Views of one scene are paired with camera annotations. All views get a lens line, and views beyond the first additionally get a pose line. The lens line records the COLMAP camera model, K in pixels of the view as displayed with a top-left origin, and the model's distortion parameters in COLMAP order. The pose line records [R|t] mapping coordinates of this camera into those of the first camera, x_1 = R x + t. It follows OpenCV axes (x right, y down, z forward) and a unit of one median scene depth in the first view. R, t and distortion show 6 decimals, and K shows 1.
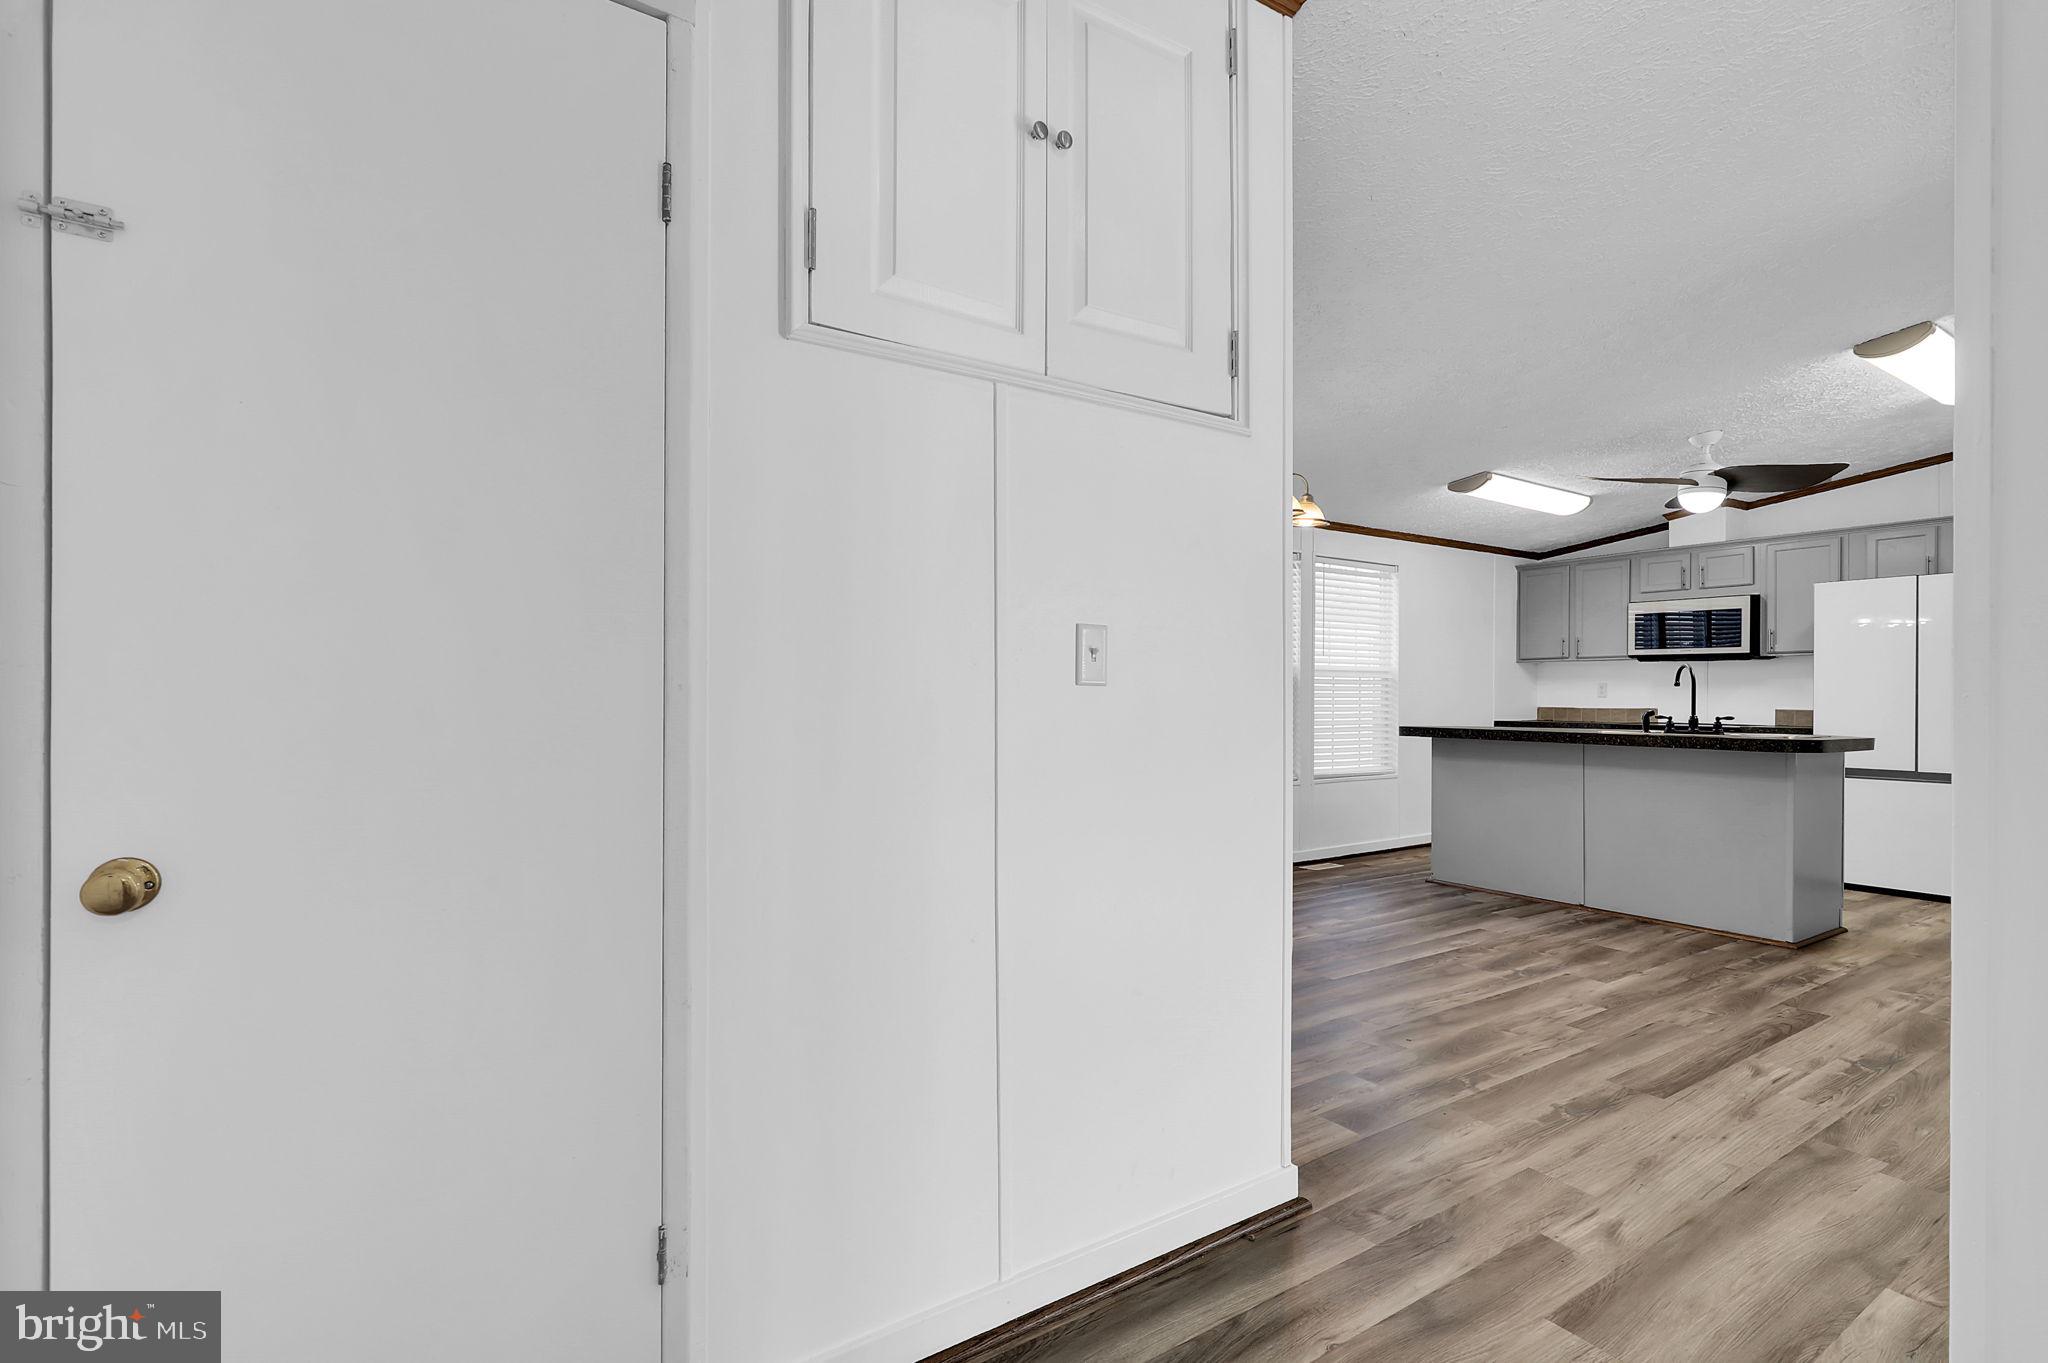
lens RADIAL K [[931.8, 0, 1024.9], [0, 931.8, 698.3], [0, 0, 1]] dist [0.000084, 0.001210]
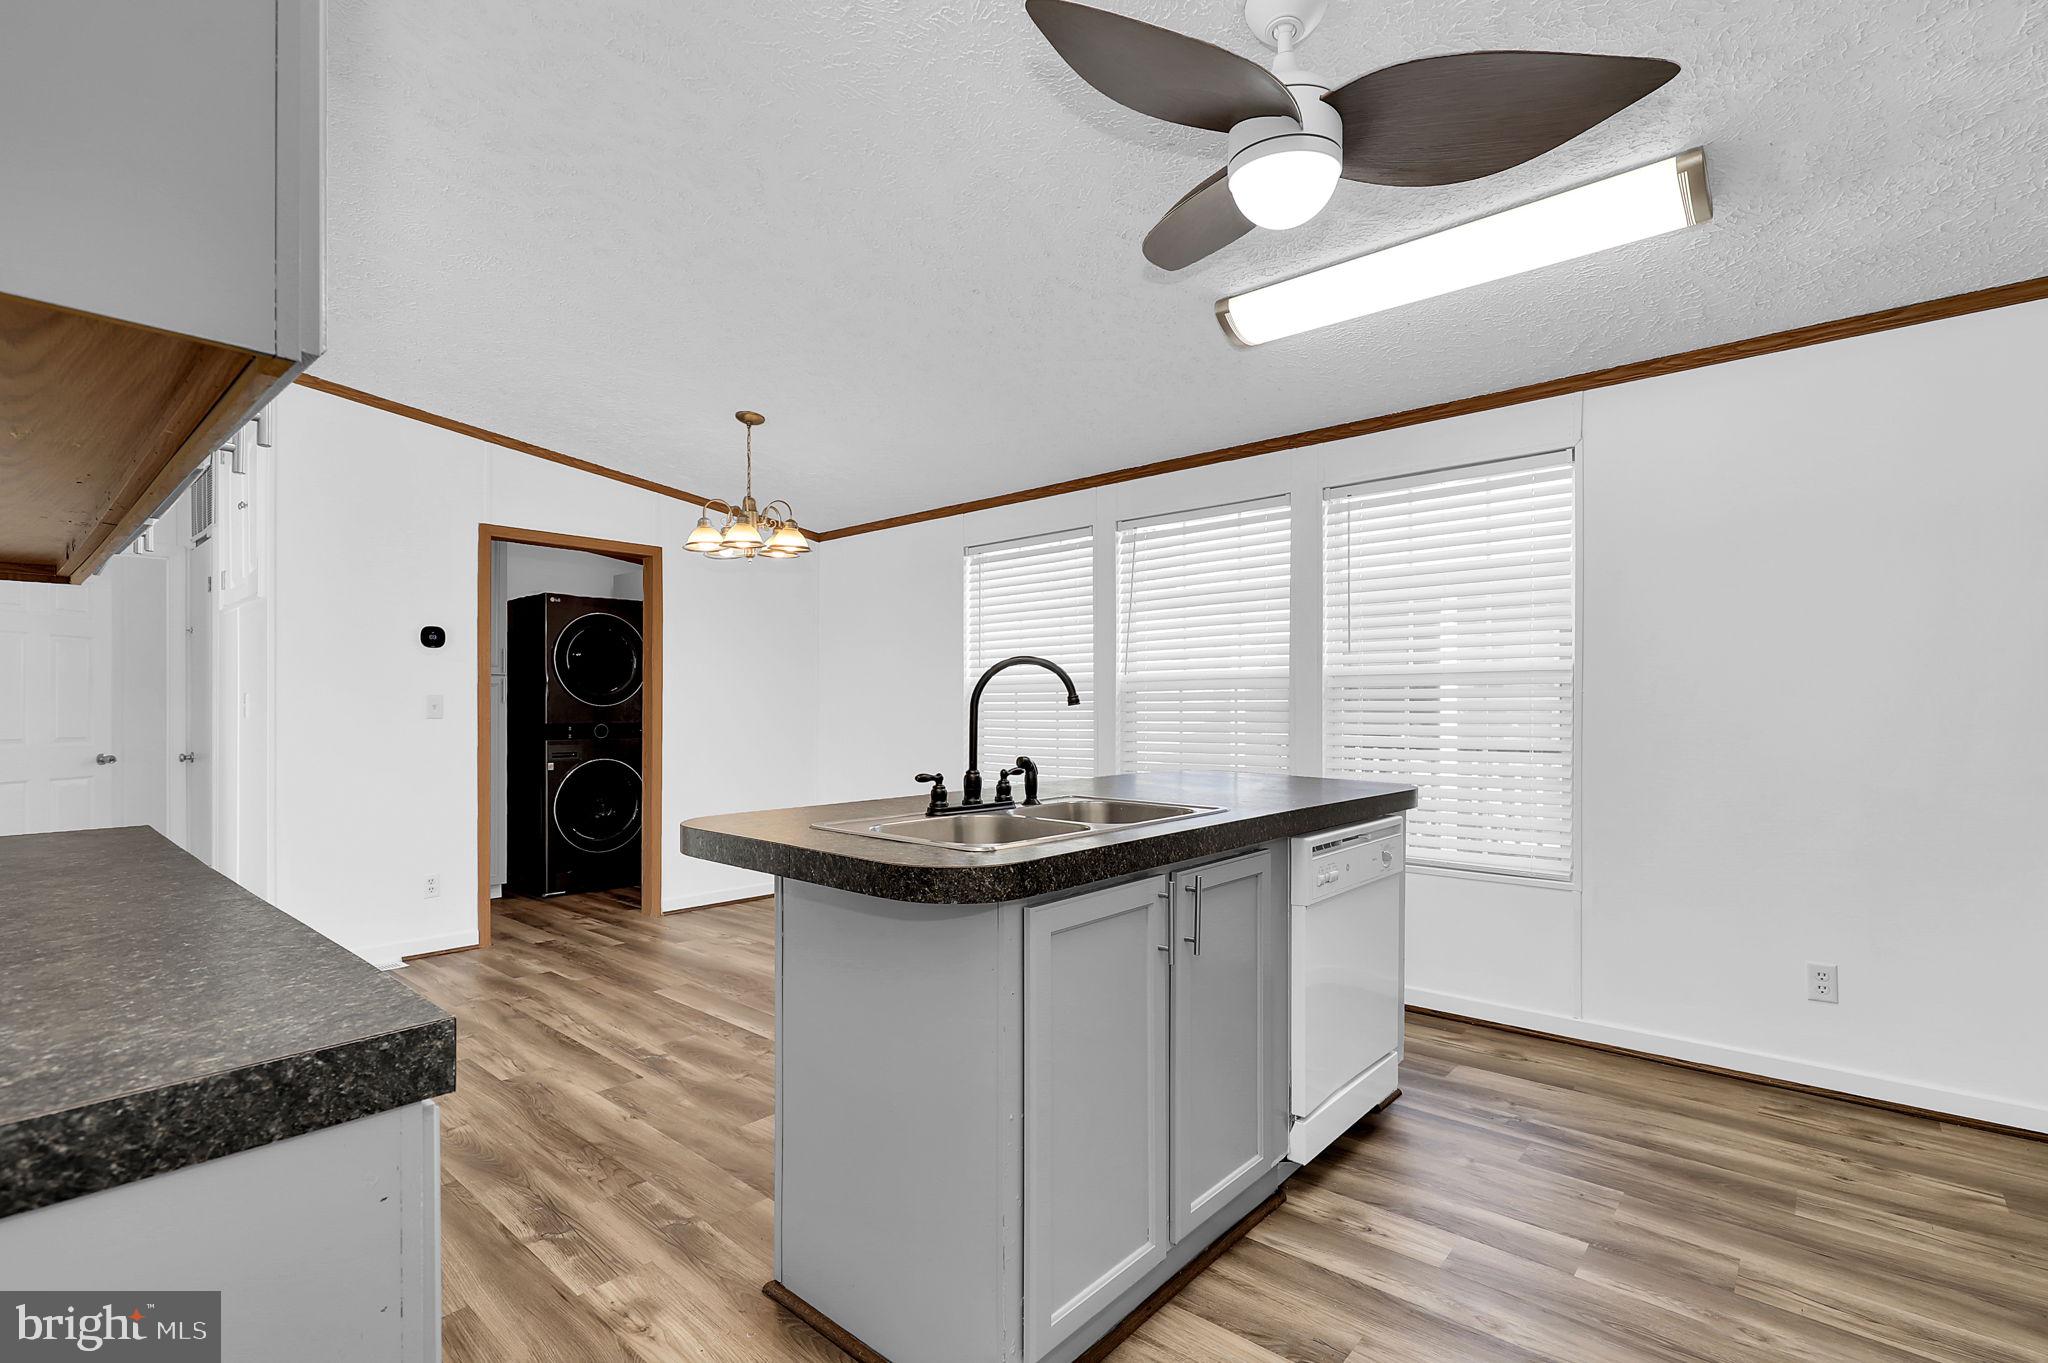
lens RADIAL K [[931.8, 0, 1072.3], [0, 931.8, 708.9], [0, 0, 1]] dist [0.000084, 0.001210]
pose [[0.277971, -0.008489, -0.960552, 1.017710], [0.005561, 0.999958, -0.007228, -0.009932], [0.960573, -0.003332, 0.278006, 0.791012]]
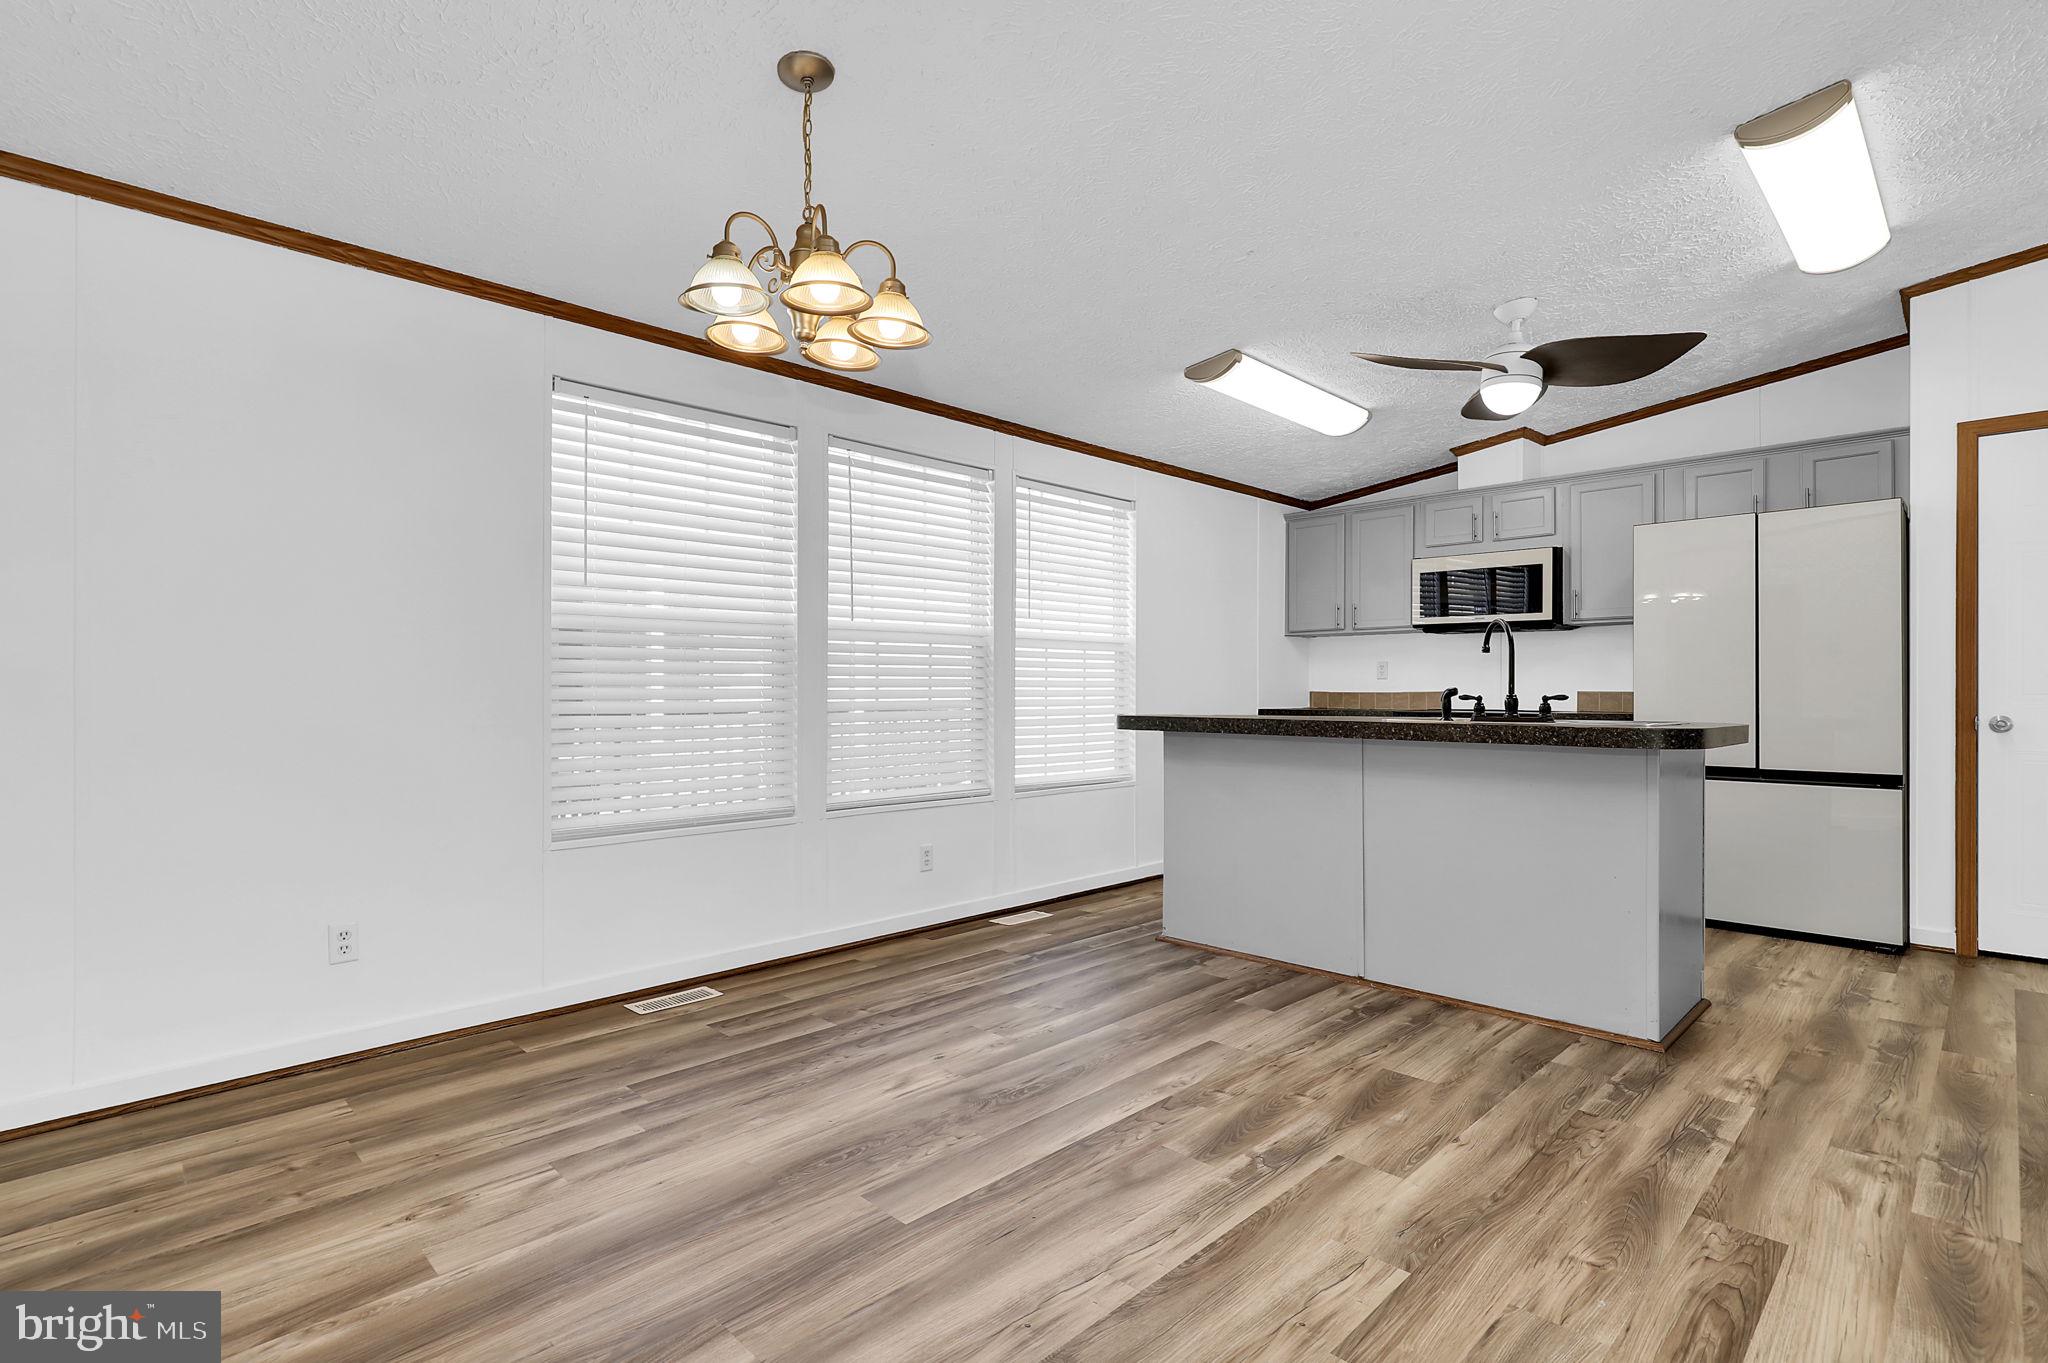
lens RADIAL K [[987.5, 0, 1014.2], [0, 987.5, 684.1], [0, 0, 1]] dist [0.011739, 0.000697]
pose [[0.979629, -0.001748, 0.200806, 0.191647], [0.003278, 0.999968, -0.007288, 0.012753], [-0.200787, 0.007798, 0.979604, 0.320028]]
